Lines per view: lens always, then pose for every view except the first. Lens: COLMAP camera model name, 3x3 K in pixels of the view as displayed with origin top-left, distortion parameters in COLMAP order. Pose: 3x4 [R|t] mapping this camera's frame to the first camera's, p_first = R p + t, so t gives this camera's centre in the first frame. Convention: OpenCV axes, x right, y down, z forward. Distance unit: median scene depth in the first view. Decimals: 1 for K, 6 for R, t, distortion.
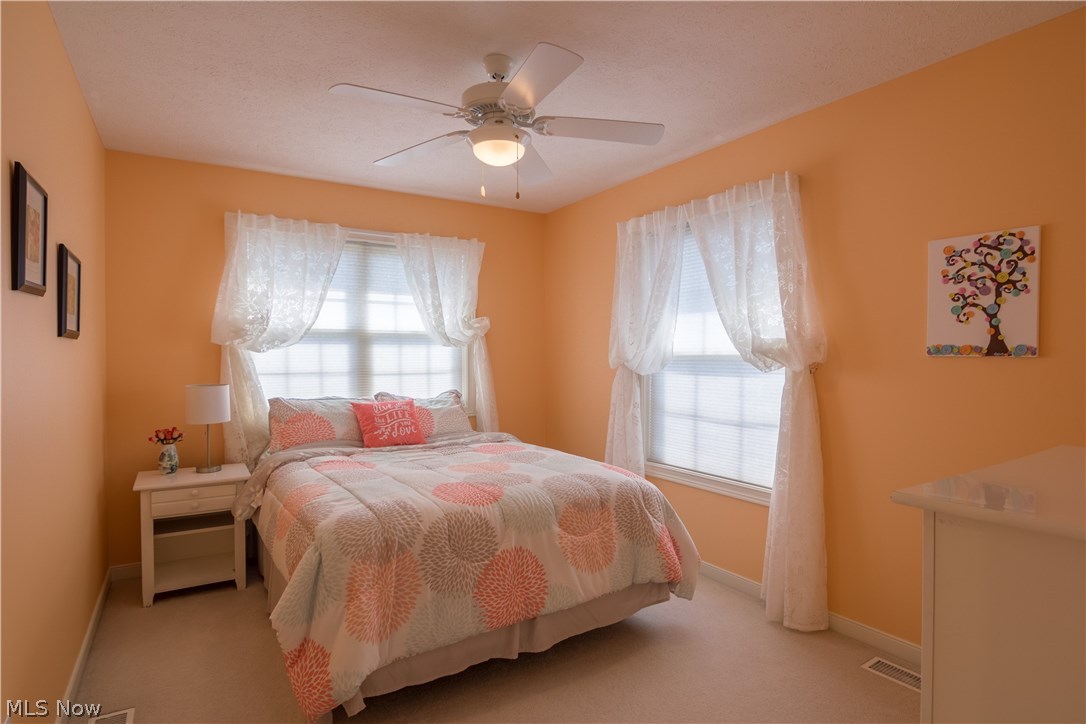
lens RADIAL K [[561.8, 0, 543.2], [0, 561.8, 364.1], [0, 0, 1]] dist [-0.004136, -0.007900]
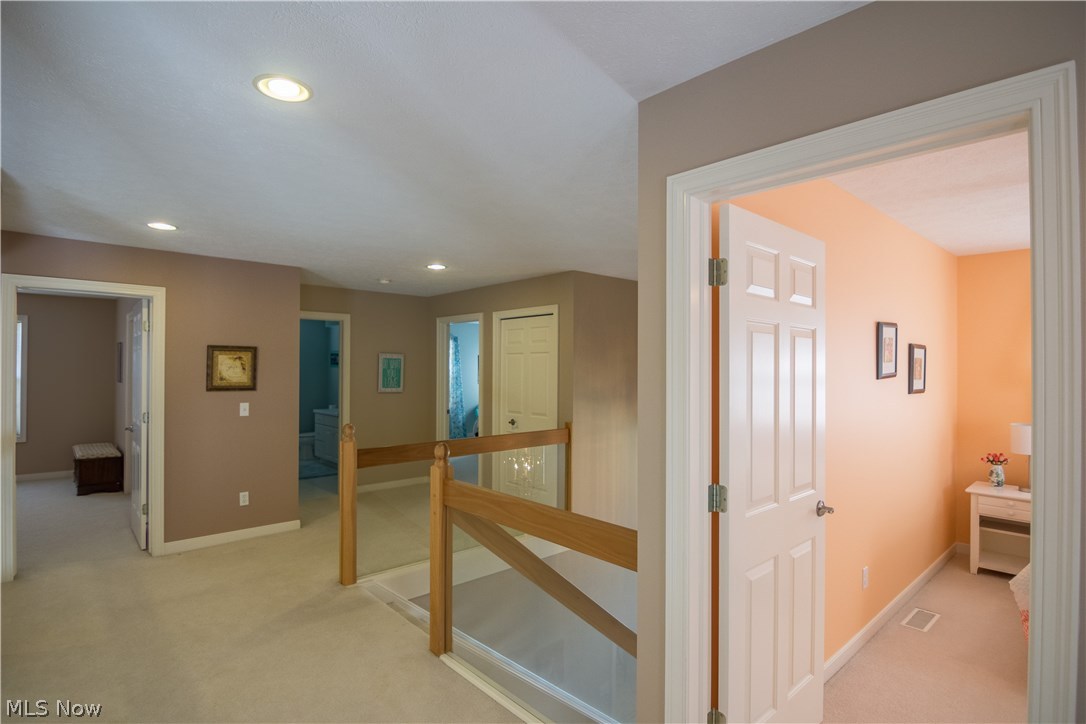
lens RADIAL K [[561.8, 0, 547.2], [0, 561.8, 363.4], [0, 0, 1]] dist [-0.004136, -0.007900]
pose [[0.185850, -0.008580, -0.982541, 0.487082], [-0.015610, 0.999810, -0.011684, -0.074347], [0.982454, 0.017509, 0.185680, -0.346208]]
